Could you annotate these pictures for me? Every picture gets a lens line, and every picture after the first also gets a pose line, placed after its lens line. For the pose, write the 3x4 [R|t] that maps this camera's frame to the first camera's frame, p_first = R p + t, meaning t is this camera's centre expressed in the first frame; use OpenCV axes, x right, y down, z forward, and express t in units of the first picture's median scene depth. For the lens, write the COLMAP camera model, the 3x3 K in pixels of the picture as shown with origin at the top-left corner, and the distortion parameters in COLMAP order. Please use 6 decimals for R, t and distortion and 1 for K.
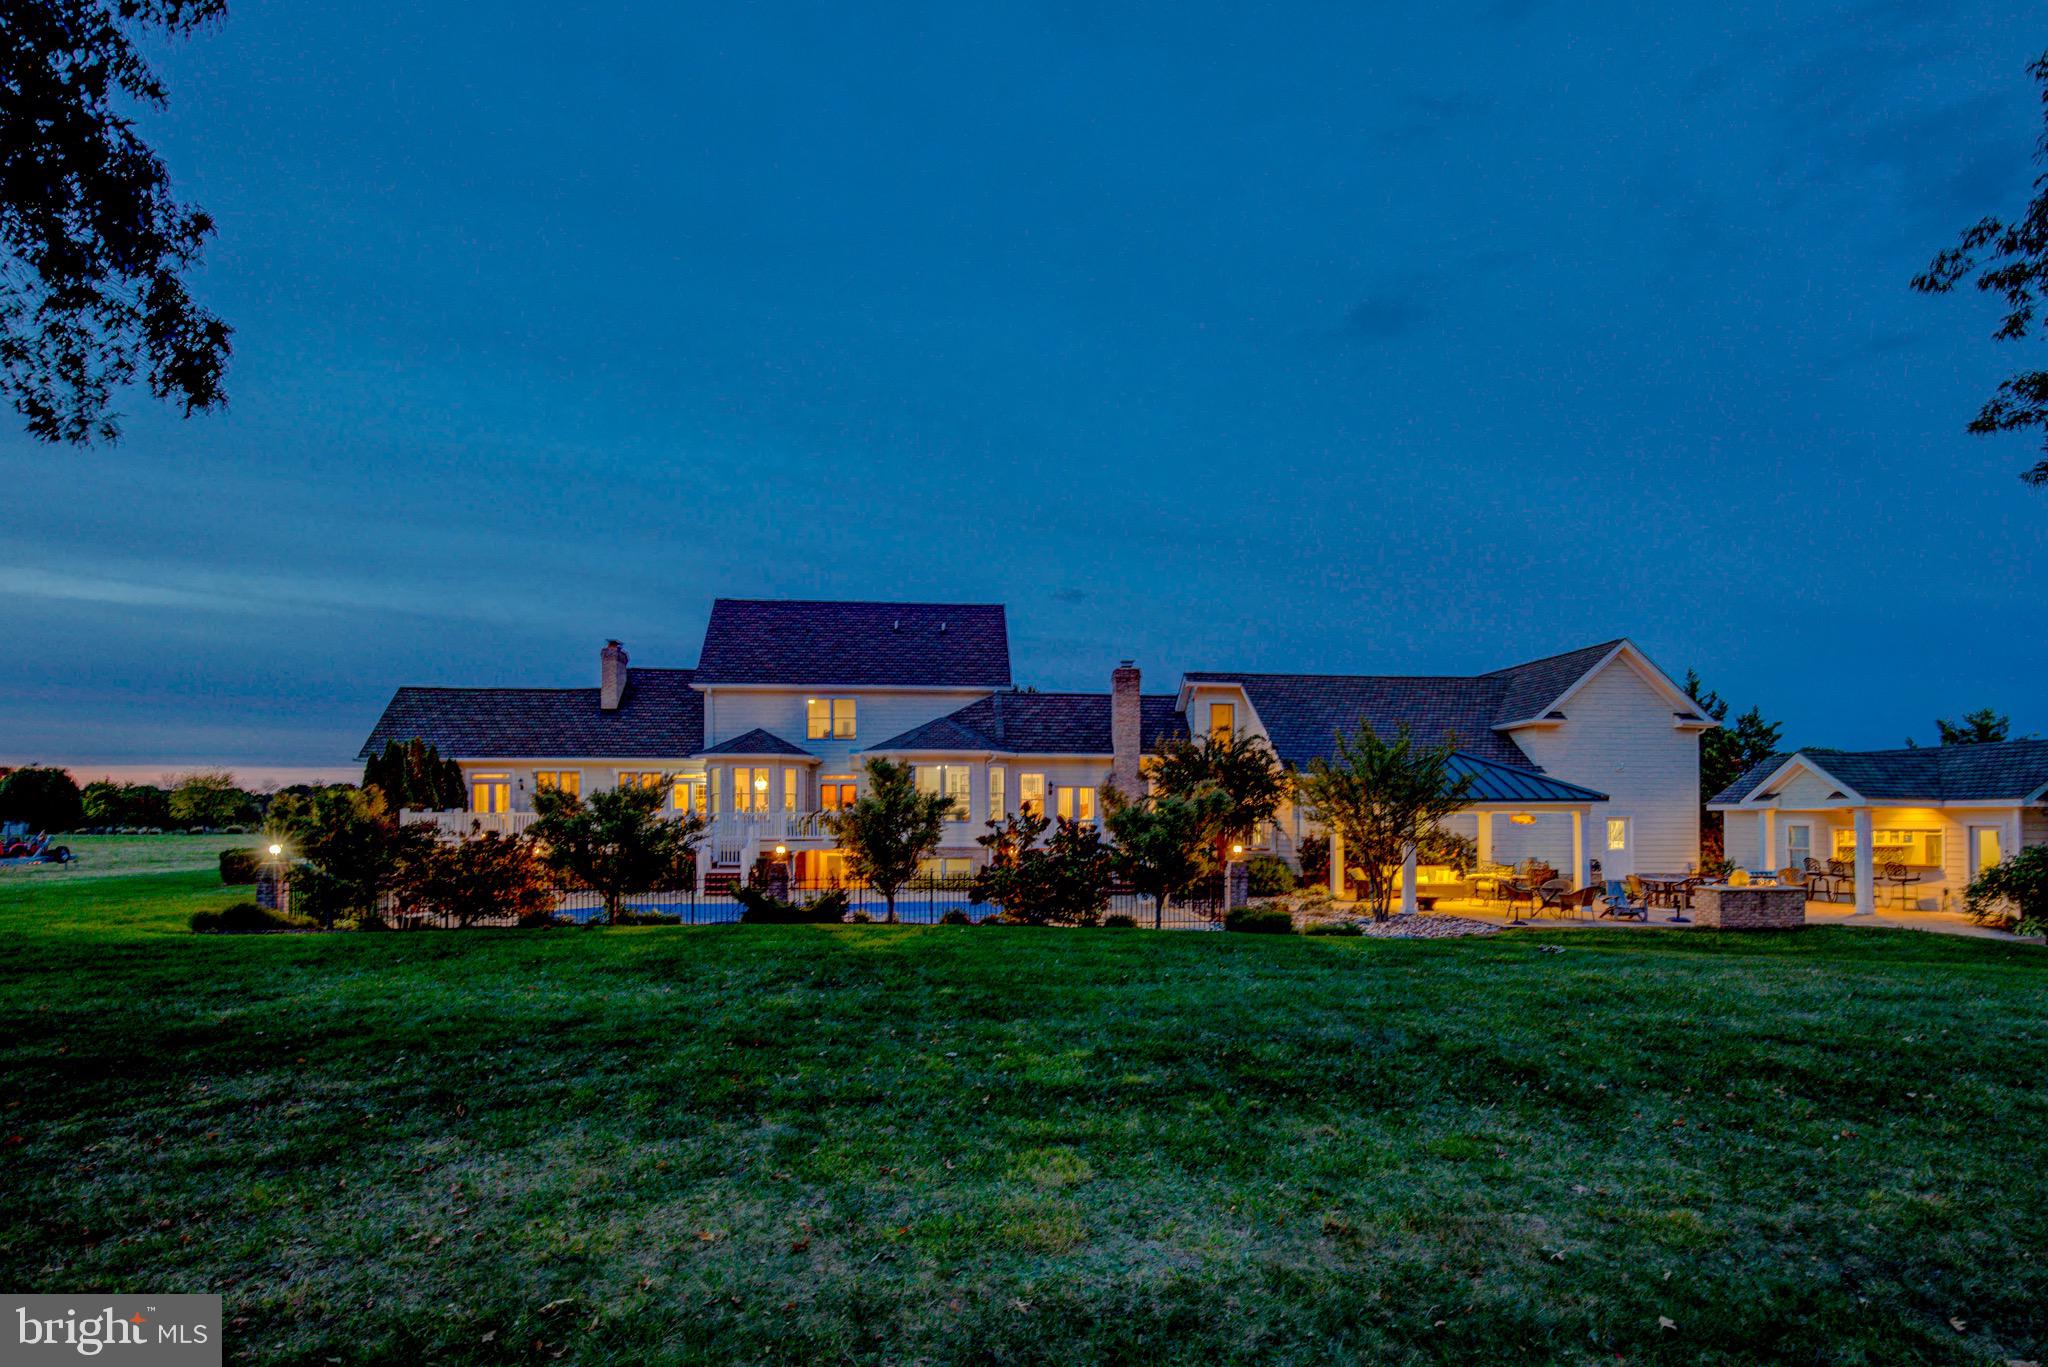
lens RADIAL K [[1021.4, 0, 1027.4], [0, 1021.4, 795.5], [0, 0, 1]] dist [-0.002874, -0.000147]
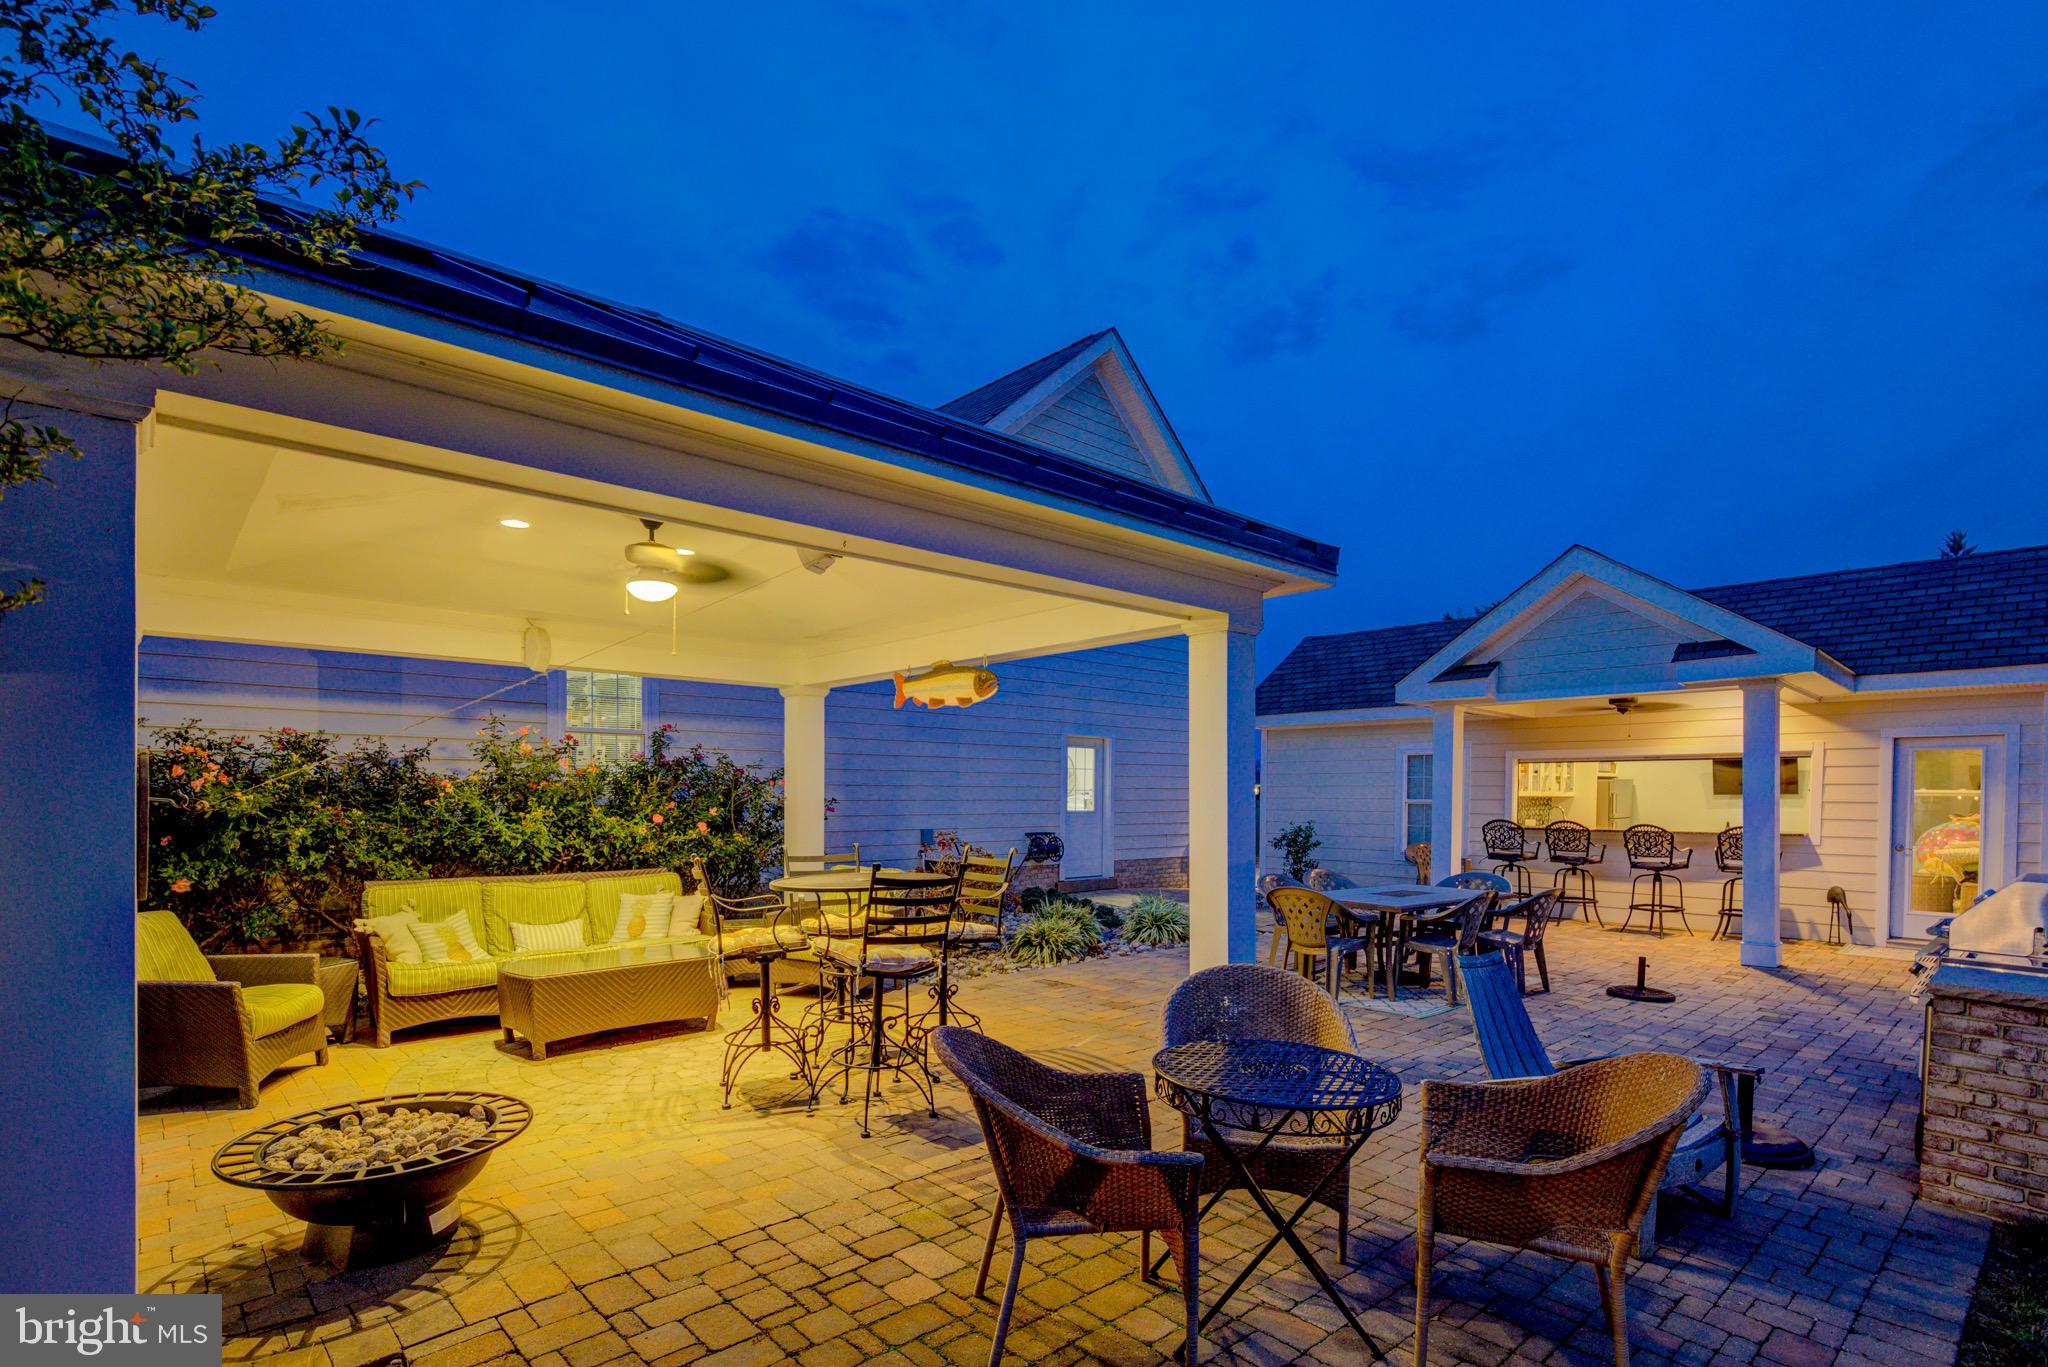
lens RADIAL K [[974.5, 0, 1022.6], [0, 974.5, 800.3], [0, 0, 1]] dist [0.000354, 0.000089]
pose [[0.798067, 0.001824, 0.602565, 0.336417], [-0.016284, 0.999695, 0.018541, 0.045308], [-0.602348, -0.024609, 0.797854, 0.757494]]
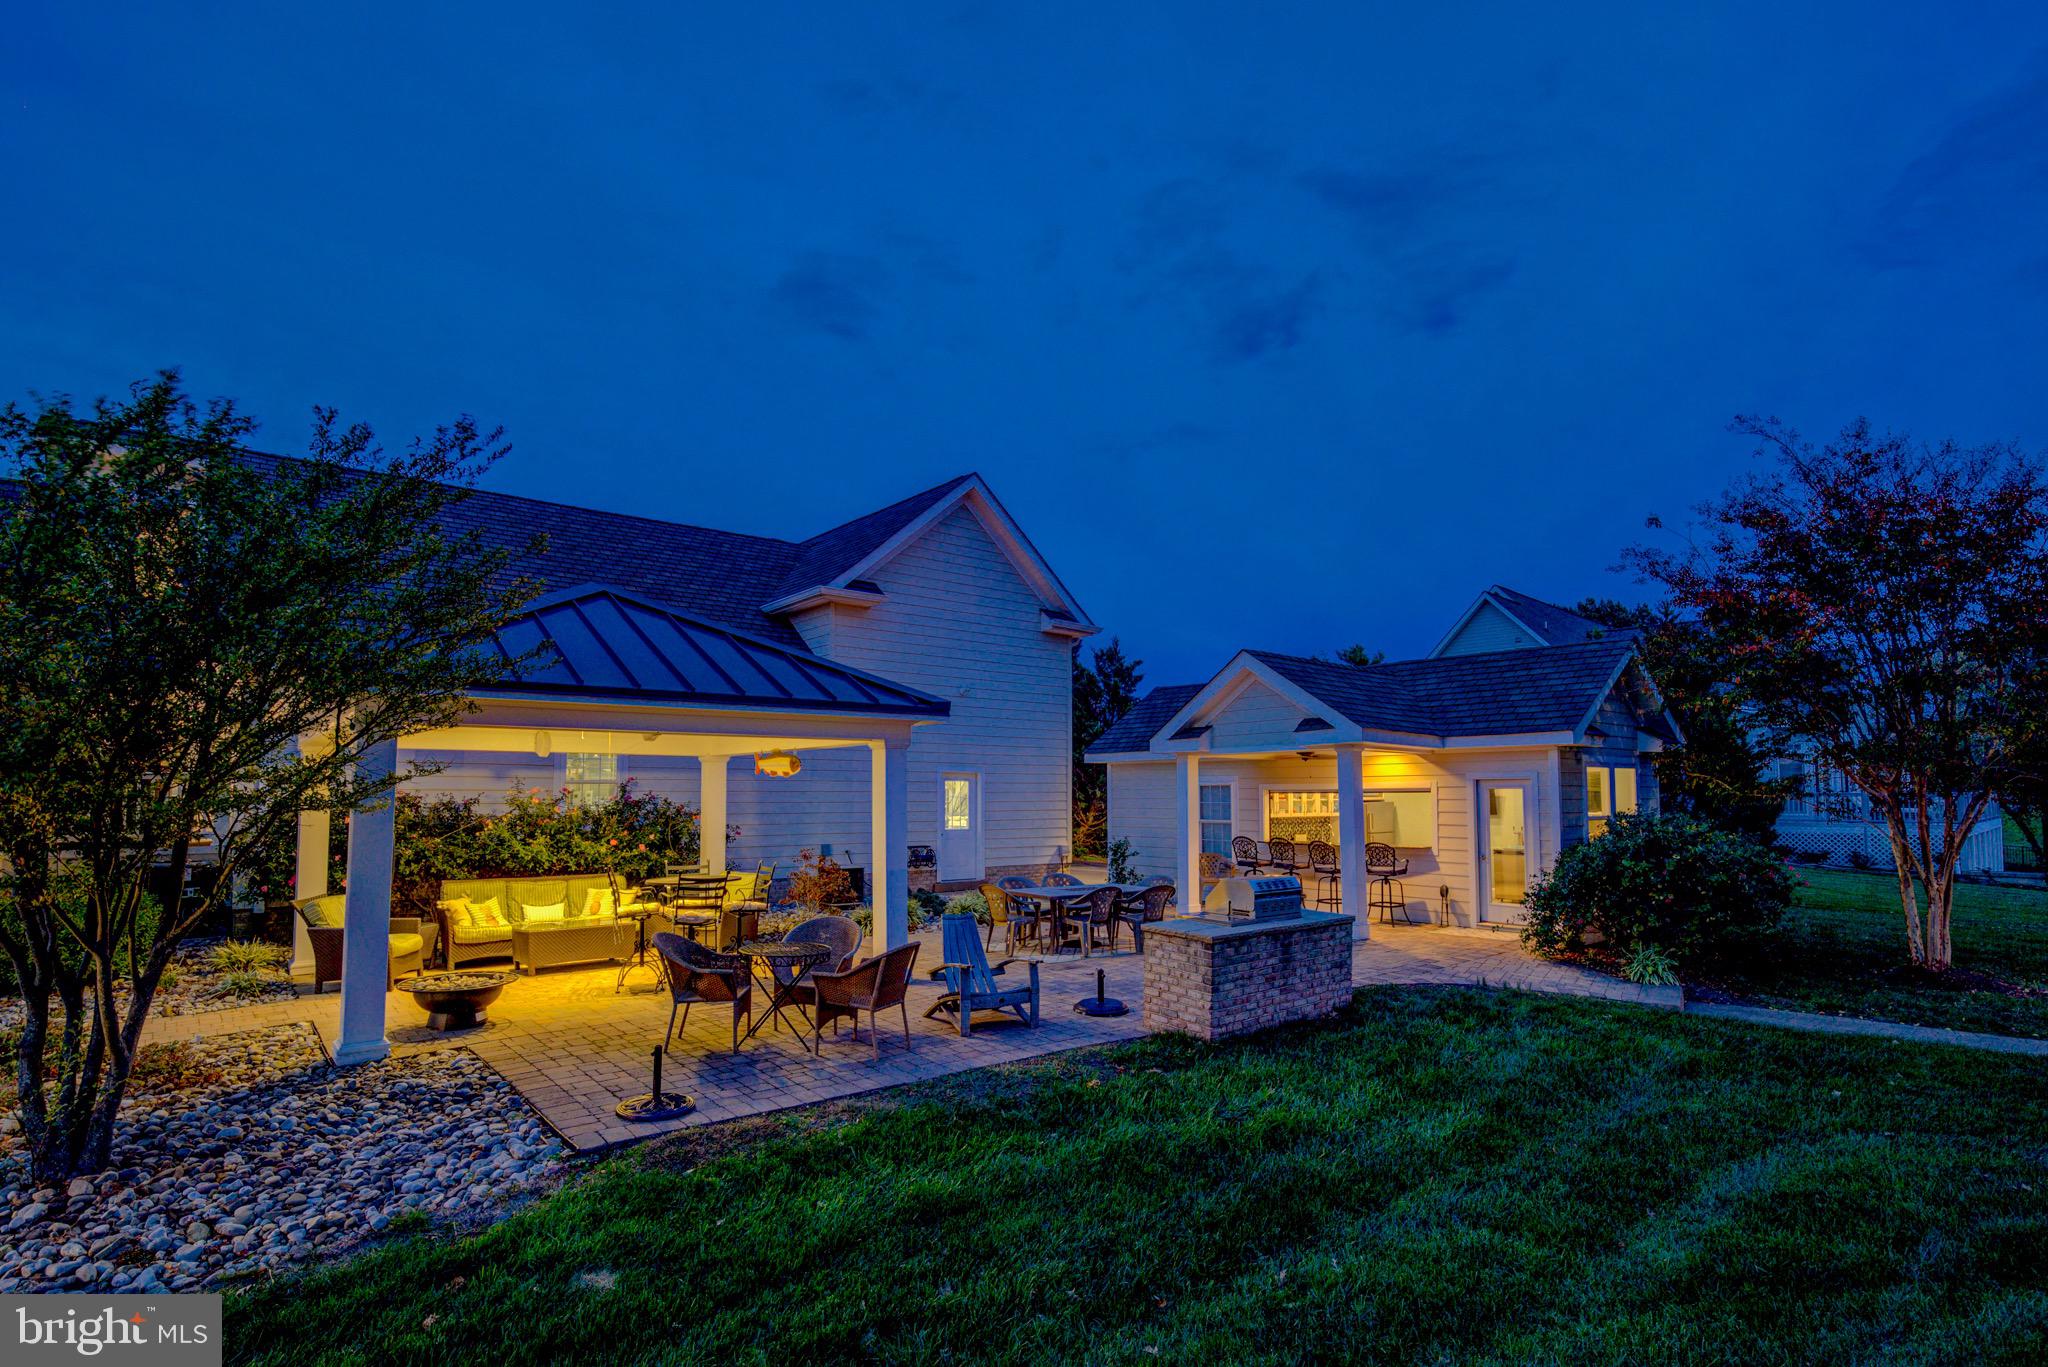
lens RADIAL K [[1019.1, 0, 1021.5], [0, 1019.1, 724.3], [0, 0, 1]] dist [-0.004777, -0.000384]
pose [[0.829094, 0.039799, 0.557690, 0.313159], [-0.010329, 0.998383, -0.055892, 0.028011], [-0.559013, 0.040580, 0.828165, 0.552253]]
